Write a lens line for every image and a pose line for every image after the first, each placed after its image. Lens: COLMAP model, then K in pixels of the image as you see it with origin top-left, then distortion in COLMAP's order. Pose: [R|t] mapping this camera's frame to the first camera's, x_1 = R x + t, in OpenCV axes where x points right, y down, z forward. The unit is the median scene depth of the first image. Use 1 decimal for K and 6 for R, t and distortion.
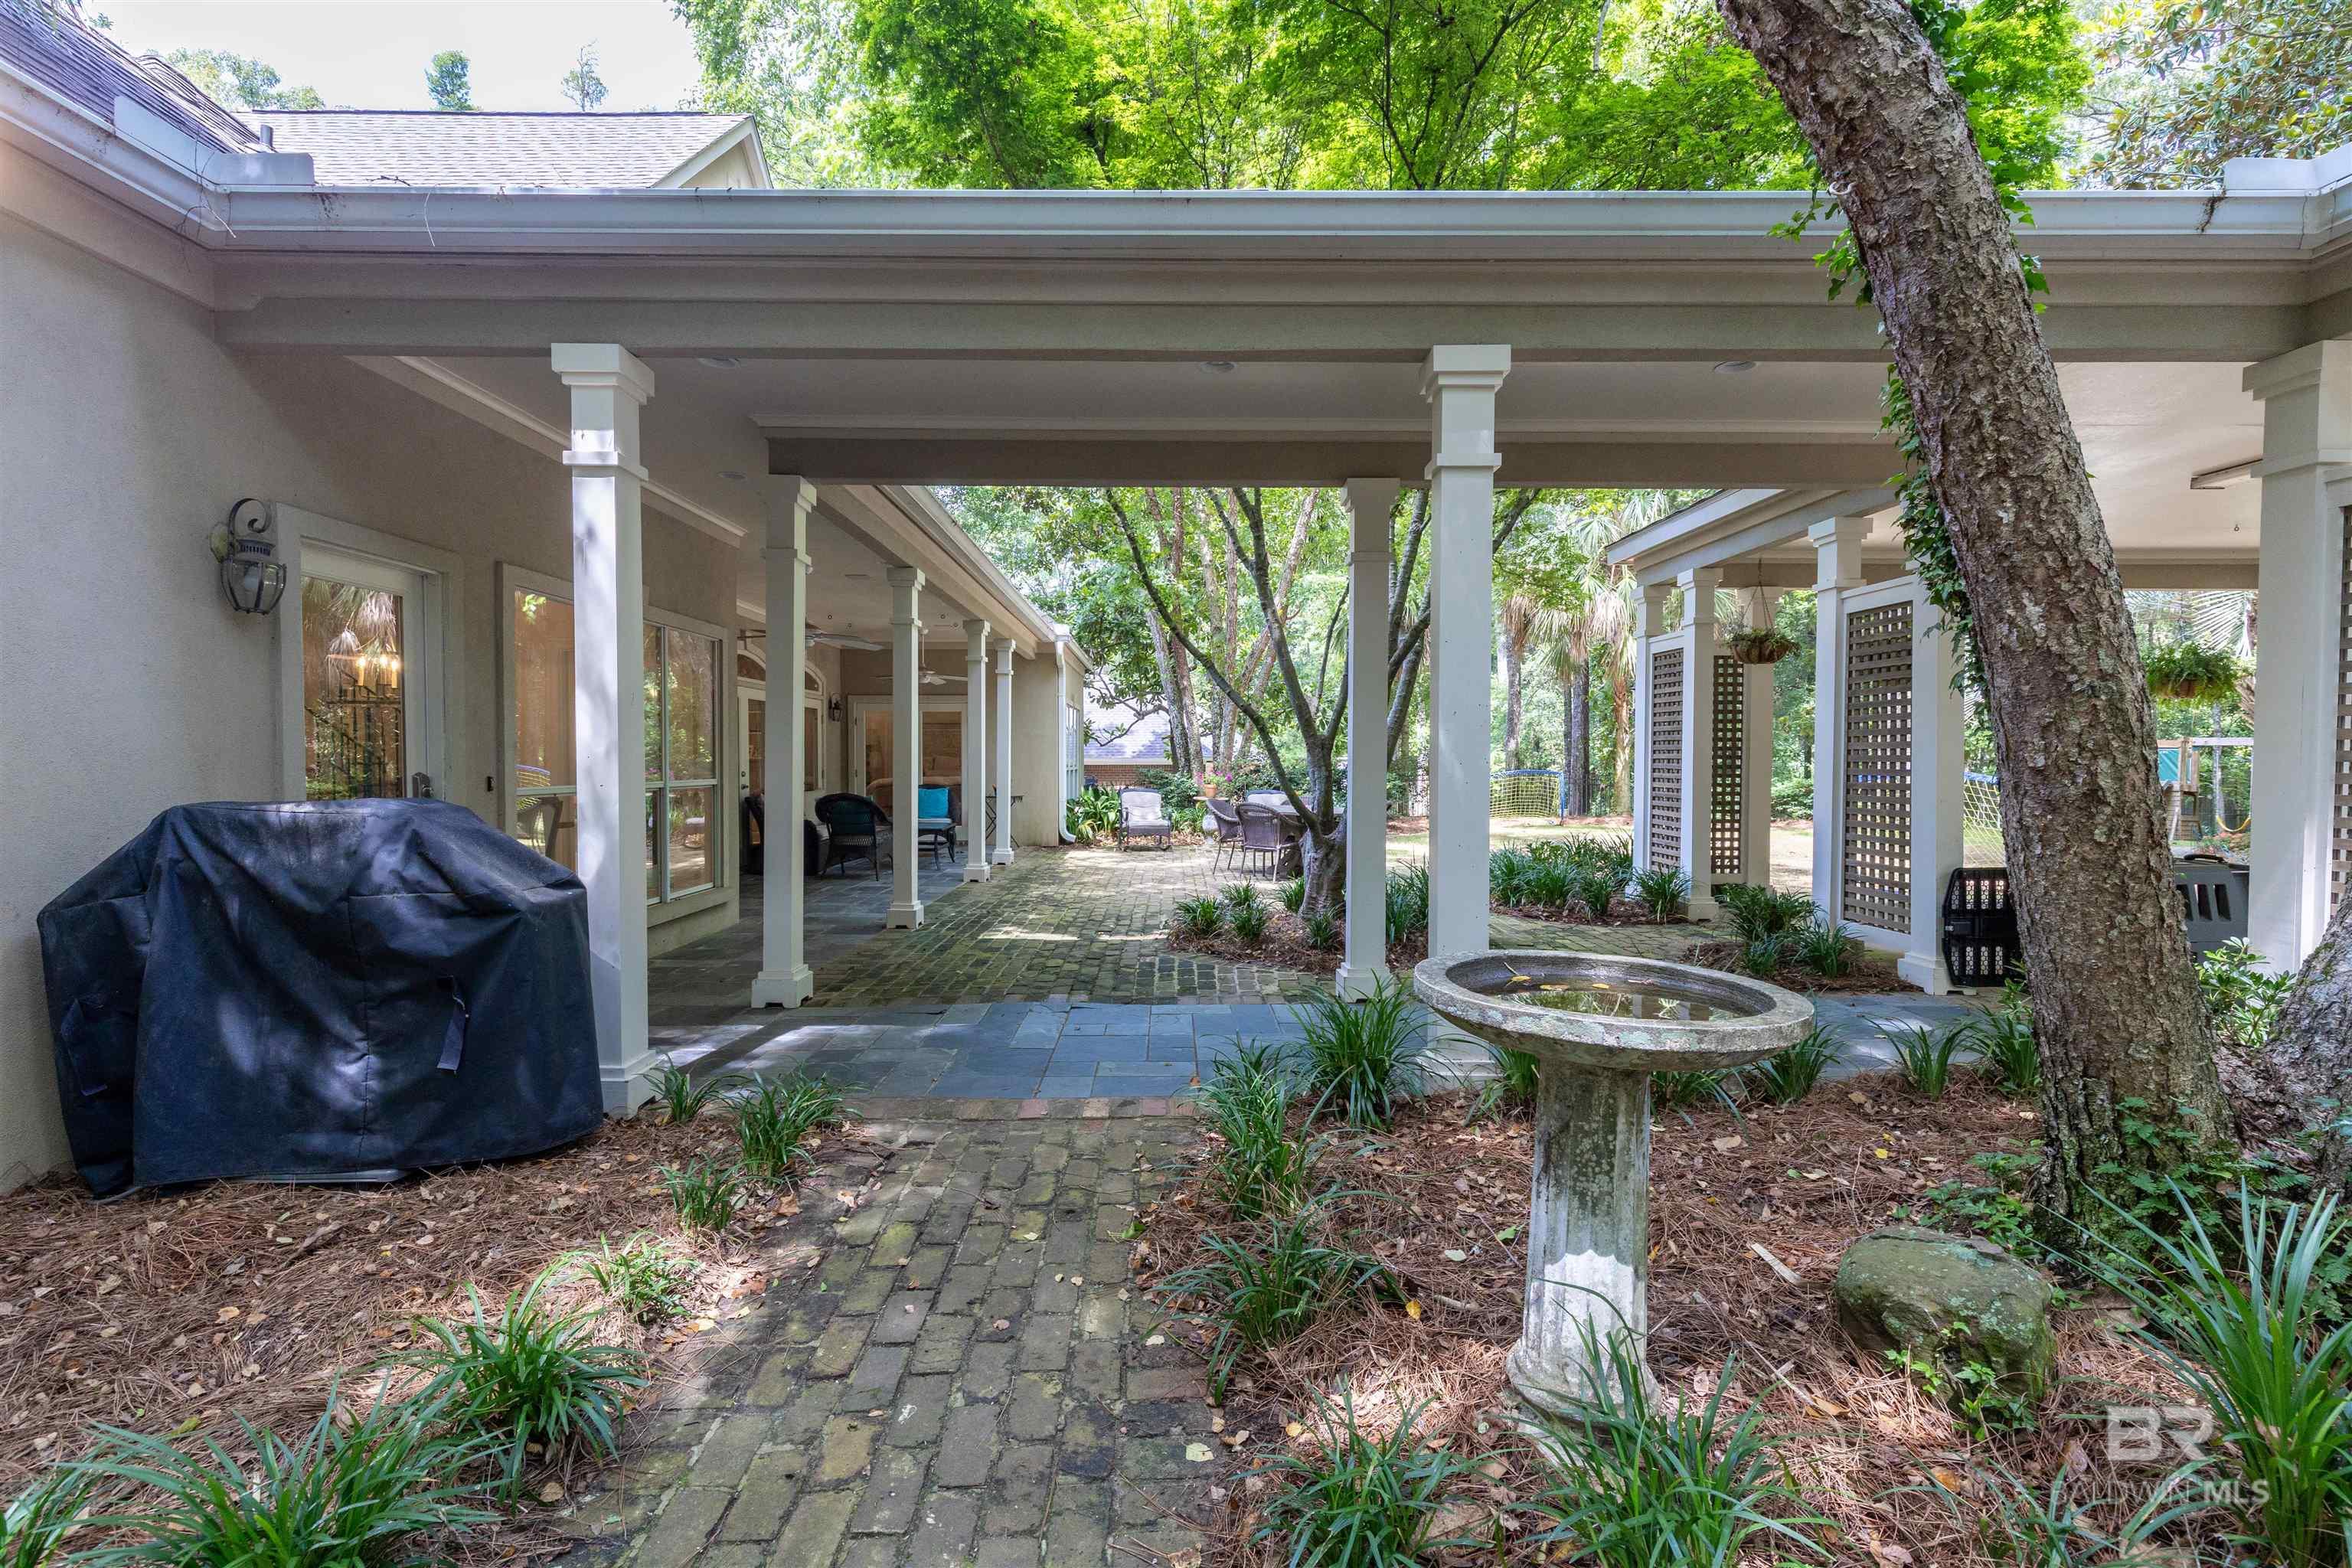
lens RADIAL K [[1021.8, 0, 1176.0], [0, 1021.8, 784.0], [0, 0, 1]] dist [-0.009515, -0.000028]
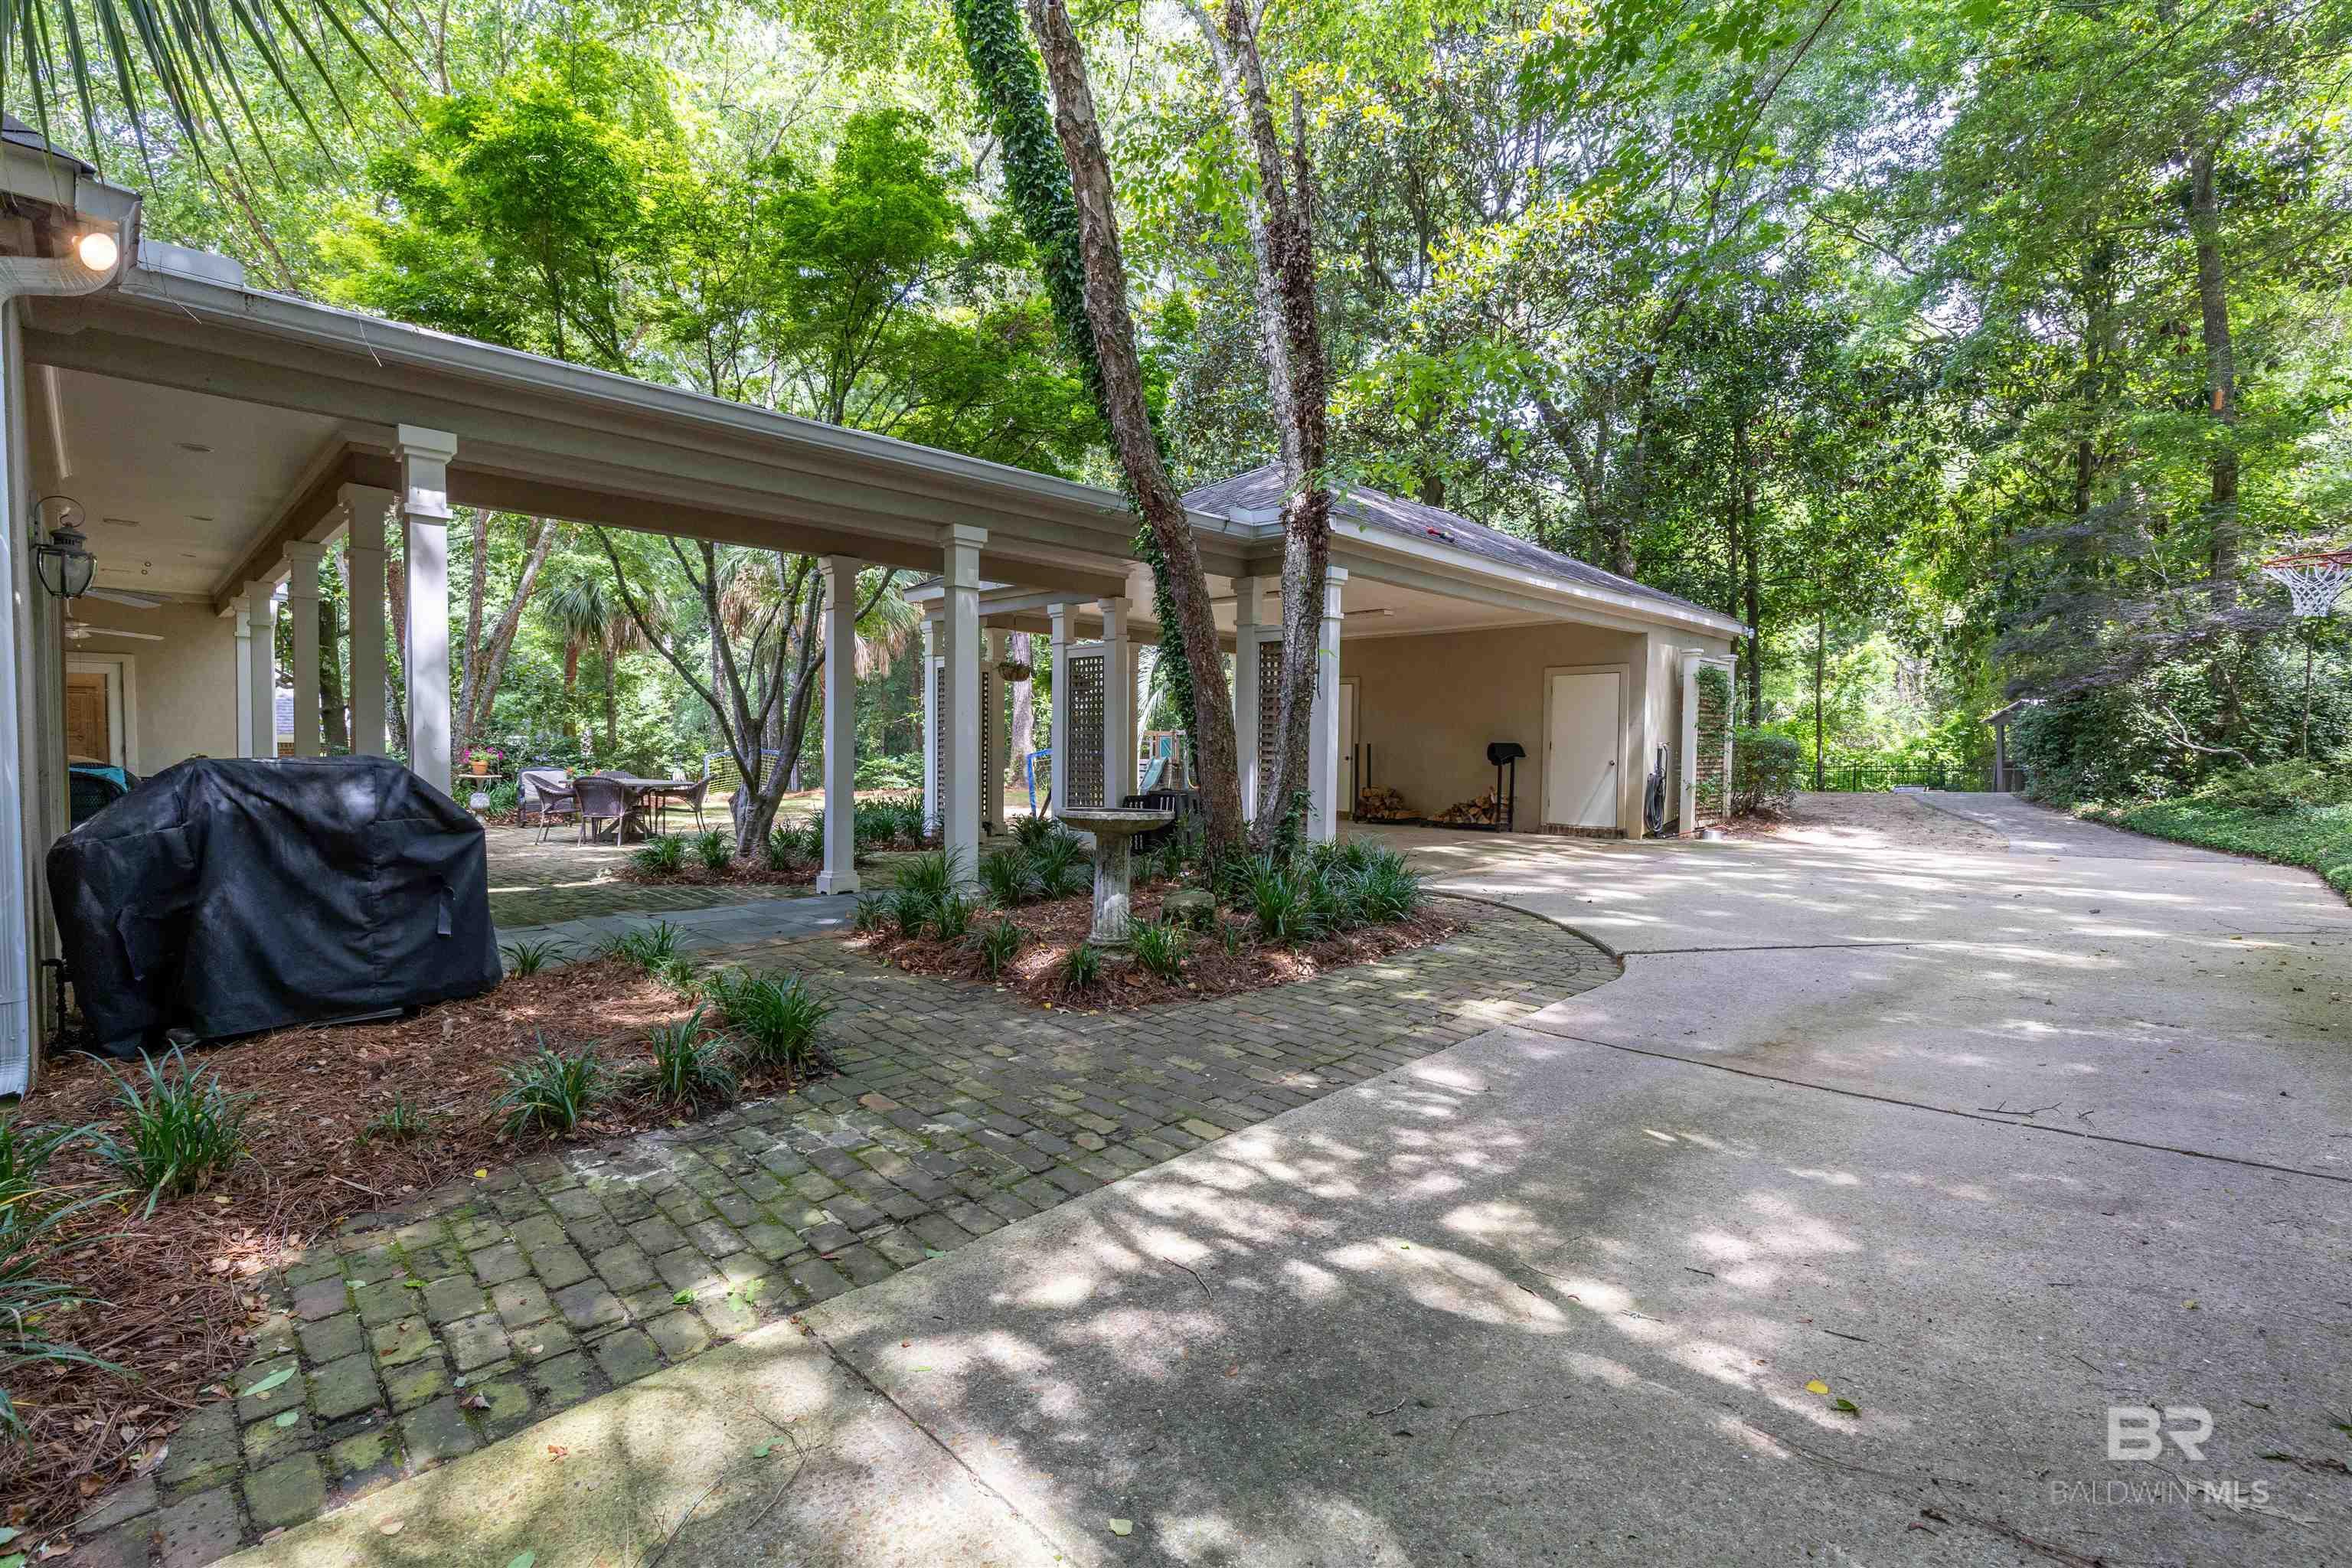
lens RADIAL K [[1021.8, 0, 1176.0], [0, 1021.8, 784.0], [0, 0, 1]] dist [-0.009515, -0.000028]
pose [[0.705590, -0.025318, 0.708168, -0.672728], [0.015429, 0.999674, 0.020367, 0.029828], [-0.708453, -0.003445, 0.705750, -0.548591]]
